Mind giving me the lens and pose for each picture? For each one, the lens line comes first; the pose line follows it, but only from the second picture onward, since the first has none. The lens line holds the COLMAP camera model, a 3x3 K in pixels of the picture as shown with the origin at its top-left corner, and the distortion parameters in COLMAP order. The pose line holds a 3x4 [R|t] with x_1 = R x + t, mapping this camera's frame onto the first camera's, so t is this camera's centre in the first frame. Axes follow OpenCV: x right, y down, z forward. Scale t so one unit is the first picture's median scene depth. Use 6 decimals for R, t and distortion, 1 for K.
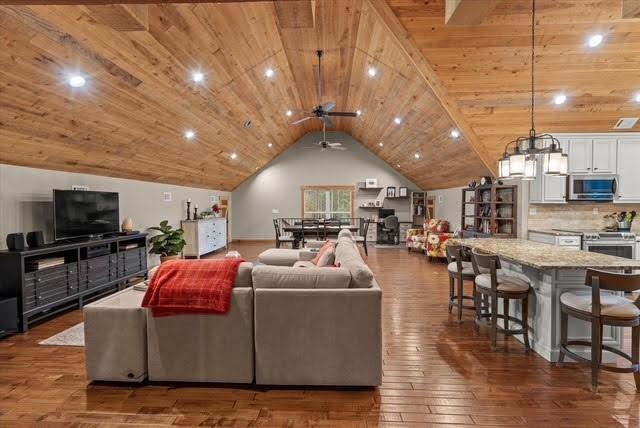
lens RADIAL K [[296.2, 0, 319.9], [0, 296.2, 212.8], [0, 0, 1]] dist [0.001668, 0.000878]
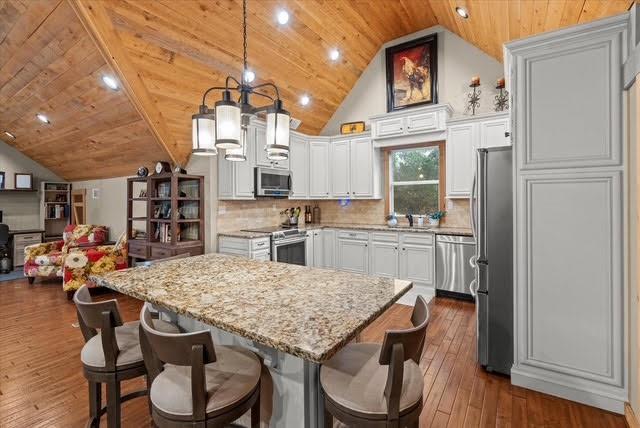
lens RADIAL K [[296.2, 0, 321.9], [0, 296.2, 197.7], [0, 0, 1]] dist [0.001668, 0.000878]
pose [[0.528638, 0.005681, 0.848828, 0.176561], [0.029322, 0.999259, -0.024949, -0.008899], [-0.848340, 0.038078, 0.528080, 0.336824]]
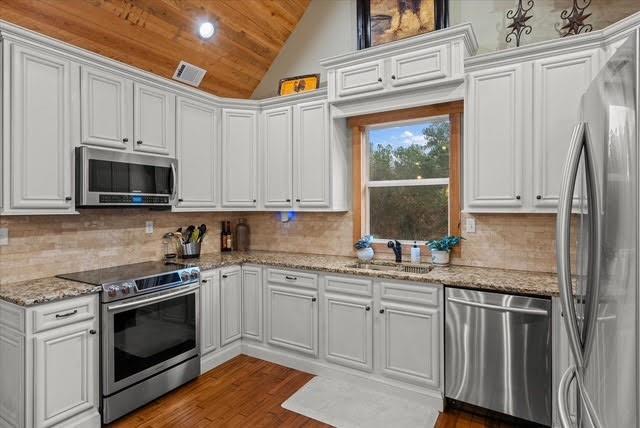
lens RADIAL K [[349.1, 0, 322.2], [0, 349.1, 202.7], [0, 0, 1]] dist [0.008554, 0.000449]
pose [[0.486745, 0.008250, 0.873505, 0.512901], [0.025520, 0.999394, -0.023659, -0.024884], [-0.873172, 0.033807, 0.486239, 0.410076]]
